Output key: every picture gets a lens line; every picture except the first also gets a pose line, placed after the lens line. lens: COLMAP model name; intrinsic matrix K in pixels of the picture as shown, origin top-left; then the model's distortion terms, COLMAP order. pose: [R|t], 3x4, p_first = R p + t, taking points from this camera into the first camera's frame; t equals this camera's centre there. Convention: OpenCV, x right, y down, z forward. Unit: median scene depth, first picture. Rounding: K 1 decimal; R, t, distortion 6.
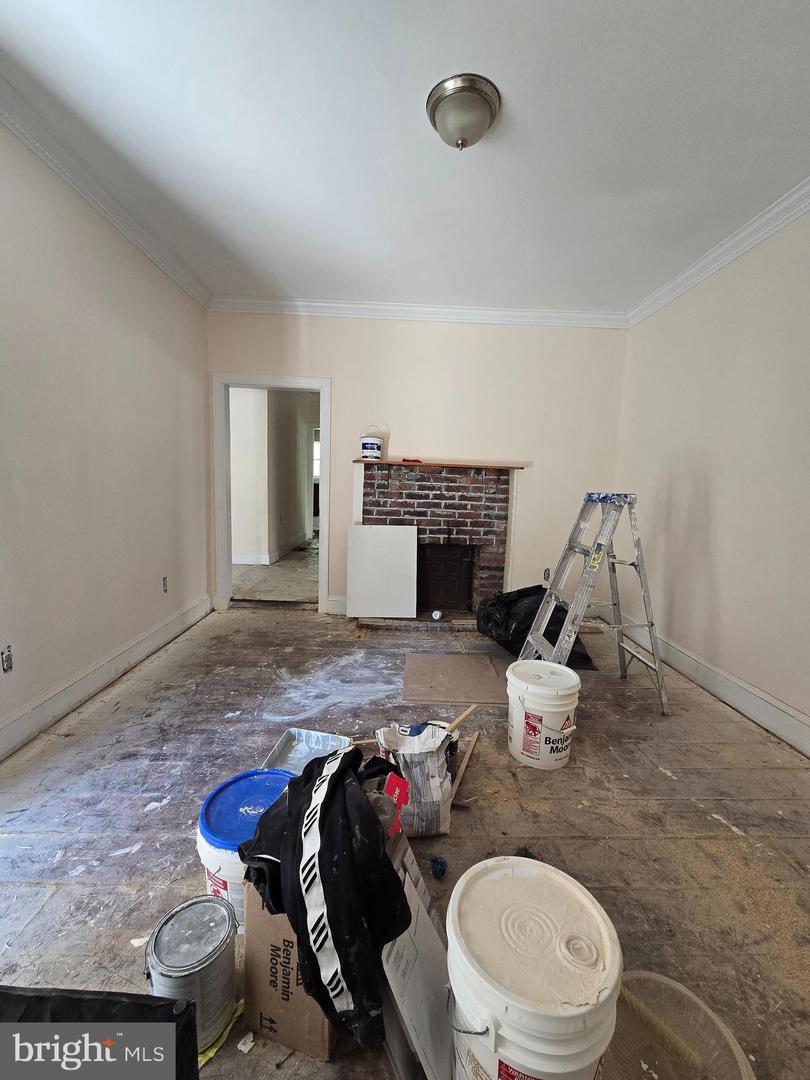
lens RADIAL K [[441.1, 0, 404.7], [0, 441.1, 536.3], [0, 0, 1]] dist [-0.003785, -0.000195]
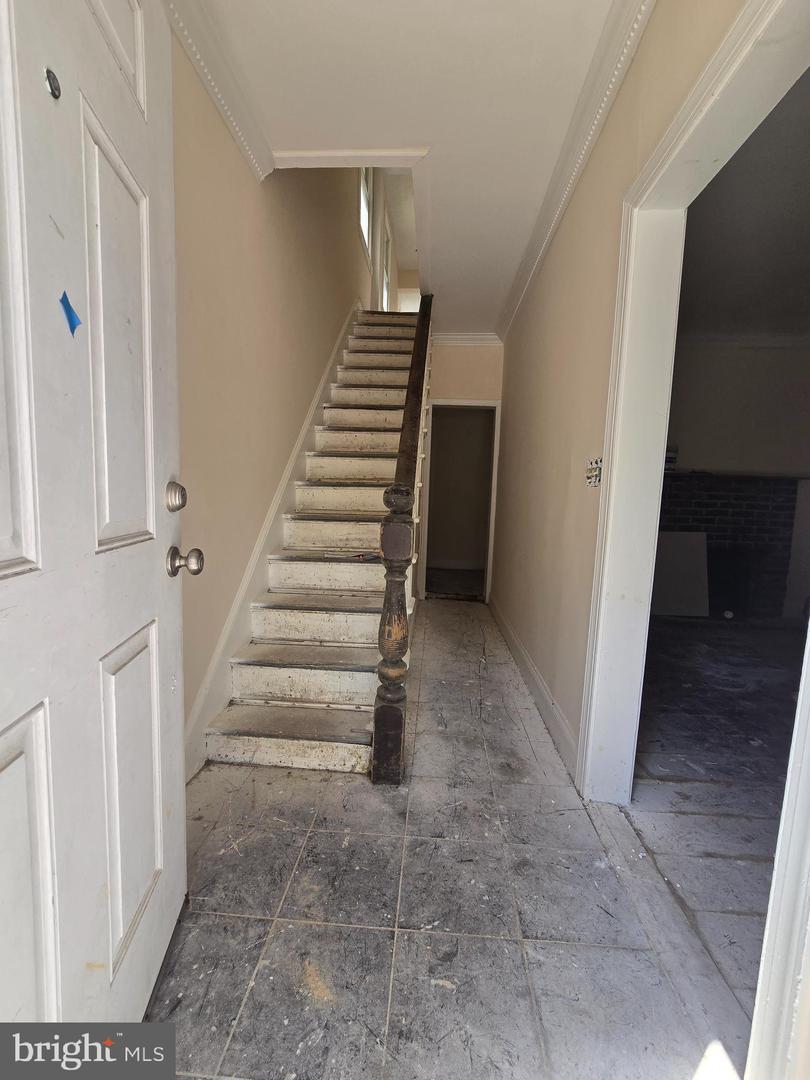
lens RADIAL K [[441.1, 0, 405.9], [0, 441.1, 541.2], [0, 0, 1]] dist [-0.003785, -0.000195]
pose [[0.994519, 0.006806, -0.104332, -0.595305], [-0.008608, 0.999821, -0.016829, 0.023666], [0.104198, 0.017635, 0.994400, -0.157252]]
